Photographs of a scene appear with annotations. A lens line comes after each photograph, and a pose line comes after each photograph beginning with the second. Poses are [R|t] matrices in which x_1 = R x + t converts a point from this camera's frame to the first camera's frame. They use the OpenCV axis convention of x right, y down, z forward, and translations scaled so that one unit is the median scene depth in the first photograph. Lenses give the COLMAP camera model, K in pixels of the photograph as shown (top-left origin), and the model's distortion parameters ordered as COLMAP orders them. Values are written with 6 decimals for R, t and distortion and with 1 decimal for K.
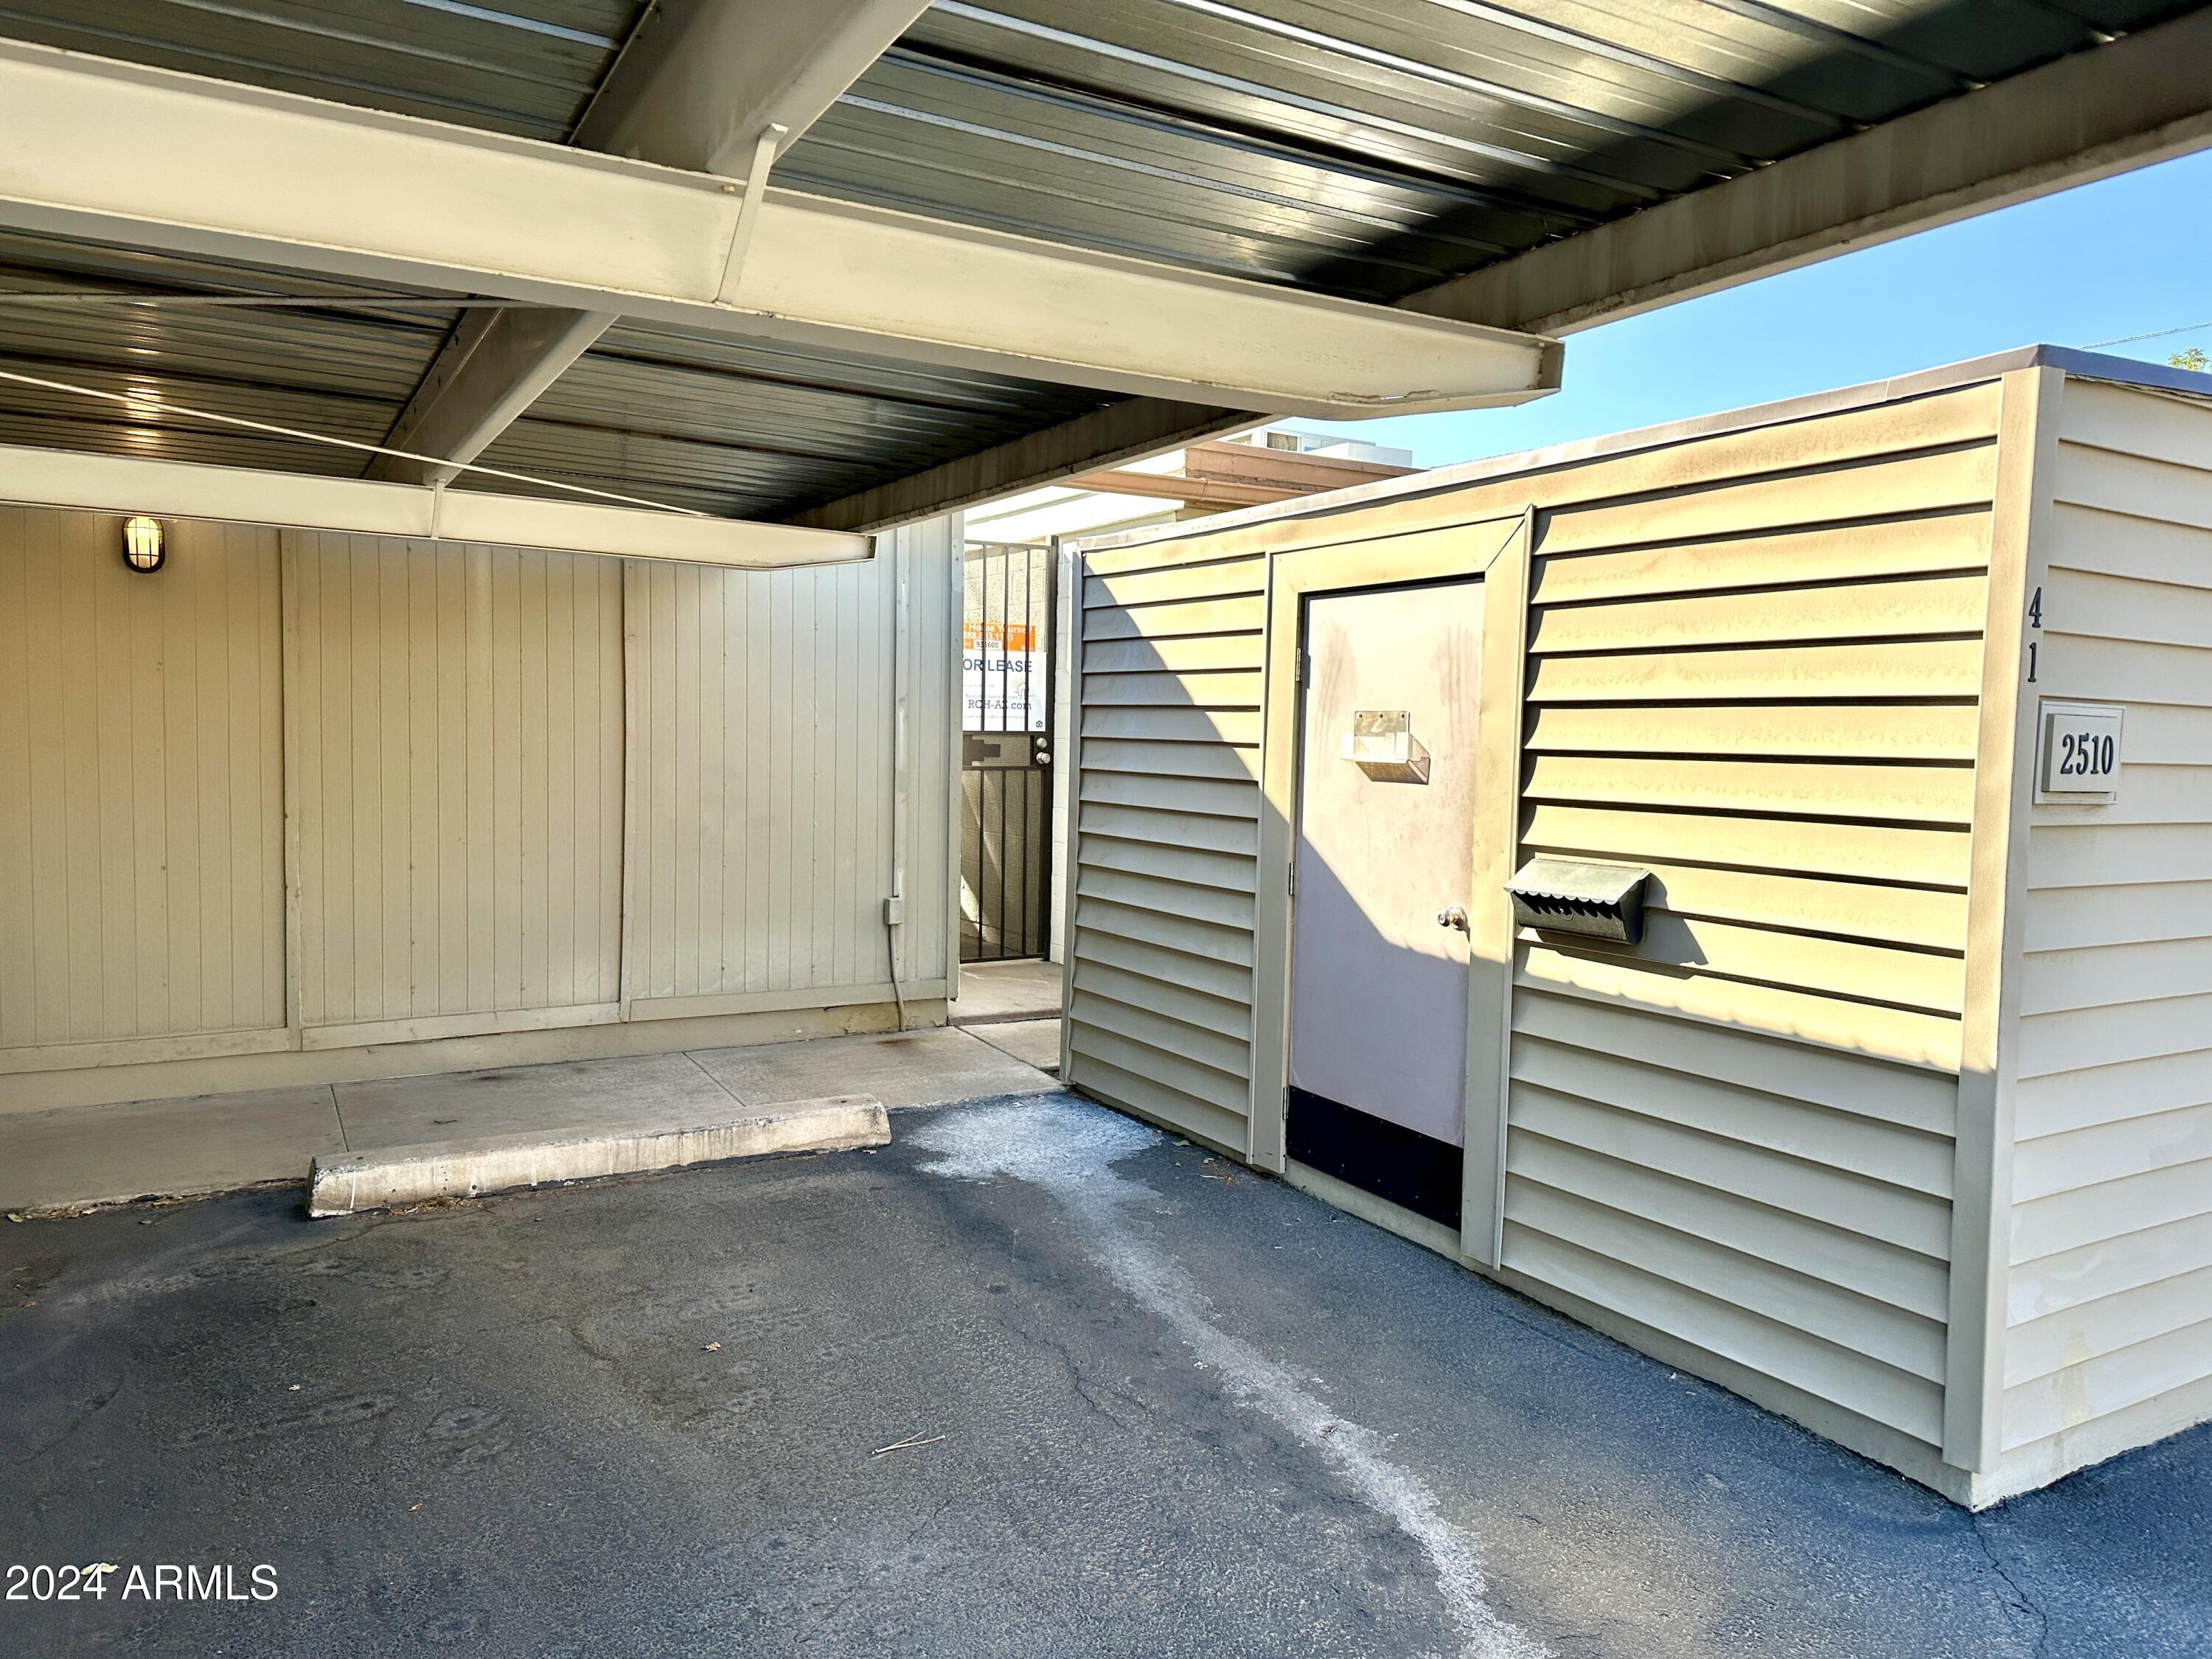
lens RADIAL K [[1542.9, 0, 1108.7], [0, 1542.9, 830.7], [0, 0, 1]] dist [0.079198, -0.100209]
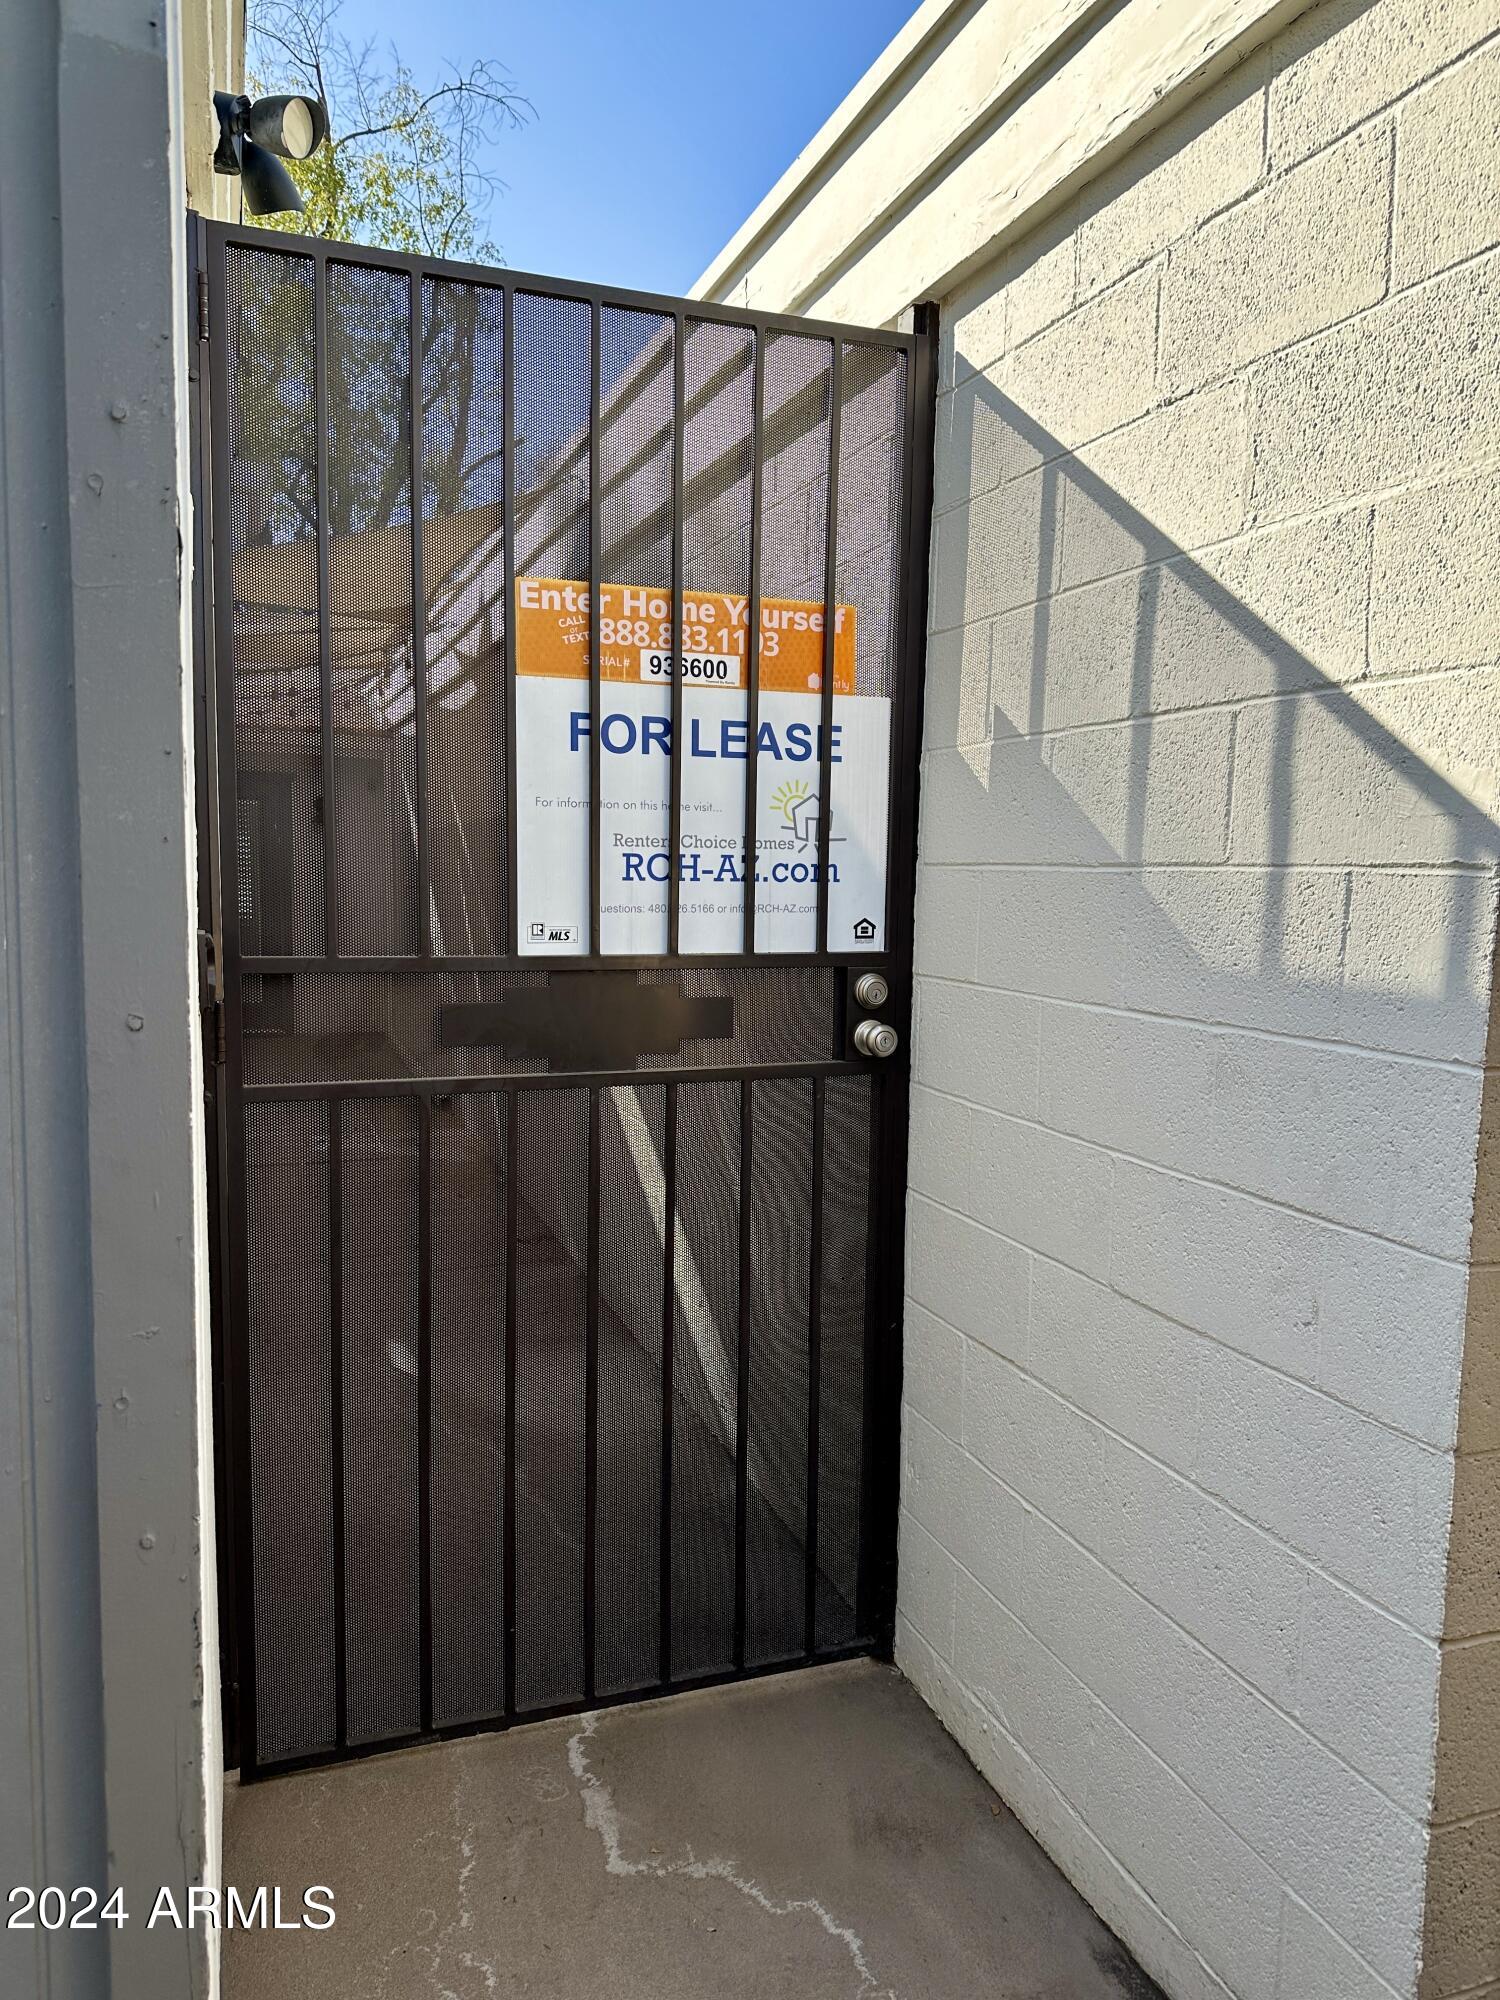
lens RADIAL K [[1395.1, 0, 746.2], [0, 1395.1, 1000.3], [0, 0, 1]] dist [0.079198, -0.100209]
pose [[0.986287, 0.011253, -0.164657, -0.021961], [-0.007568, 0.999707, 0.022991, -0.061510], [0.164867, -0.021430, 0.986083, 0.722925]]
